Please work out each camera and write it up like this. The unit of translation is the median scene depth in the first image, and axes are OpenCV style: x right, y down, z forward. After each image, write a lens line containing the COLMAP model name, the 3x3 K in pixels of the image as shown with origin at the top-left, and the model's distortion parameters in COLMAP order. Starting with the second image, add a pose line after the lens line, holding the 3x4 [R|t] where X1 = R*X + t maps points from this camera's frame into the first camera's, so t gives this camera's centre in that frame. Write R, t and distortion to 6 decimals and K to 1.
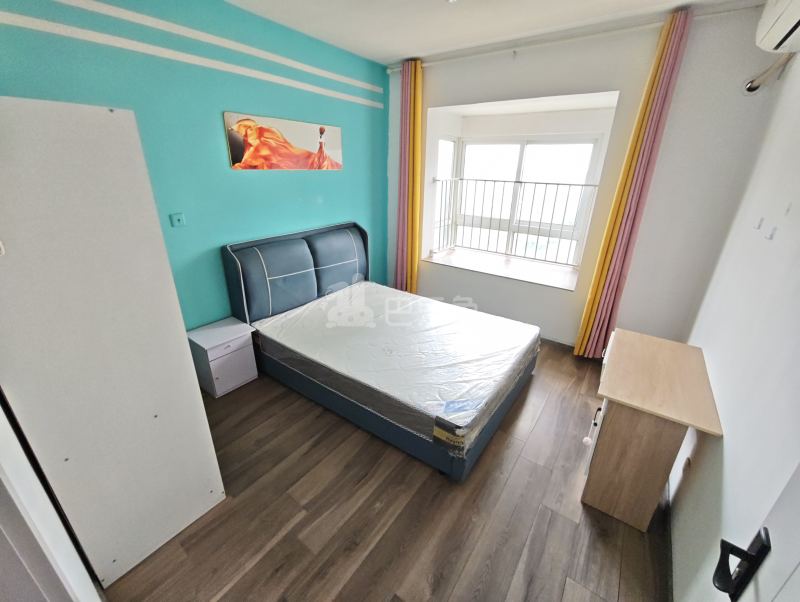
lens RADIAL K [[335.4, 0, 387.1], [0, 335.4, 301.7], [0, 0, 1]] dist [-0.007348, 0.003535]
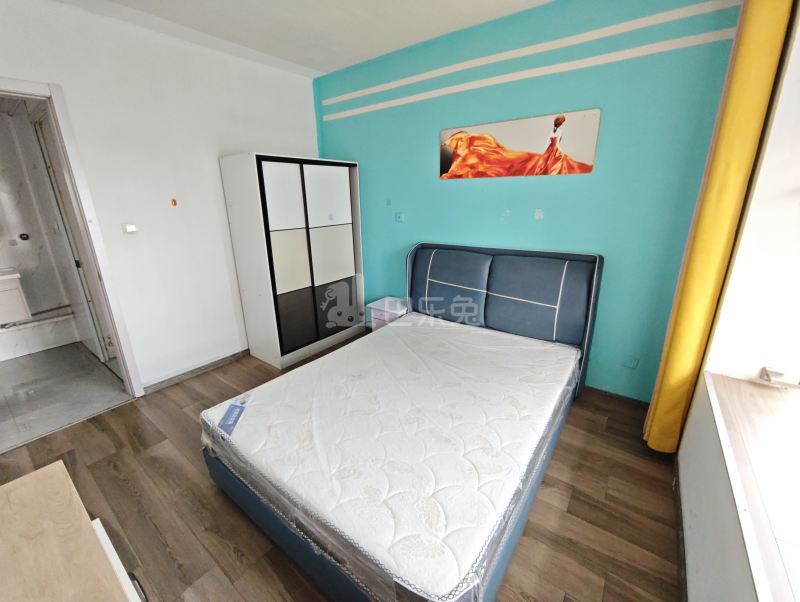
lens RADIAL K [[335.4, 0, 404.2], [0, 335.4, 297.3], [0, 0, 1]] dist [-0.007348, 0.003535]
pose [[0.015985, 0.277586, -0.960568, 0.684506], [-0.358830, 0.898287, 0.253617, -0.258471], [0.933266, 0.340627, 0.113965, 0.822203]]
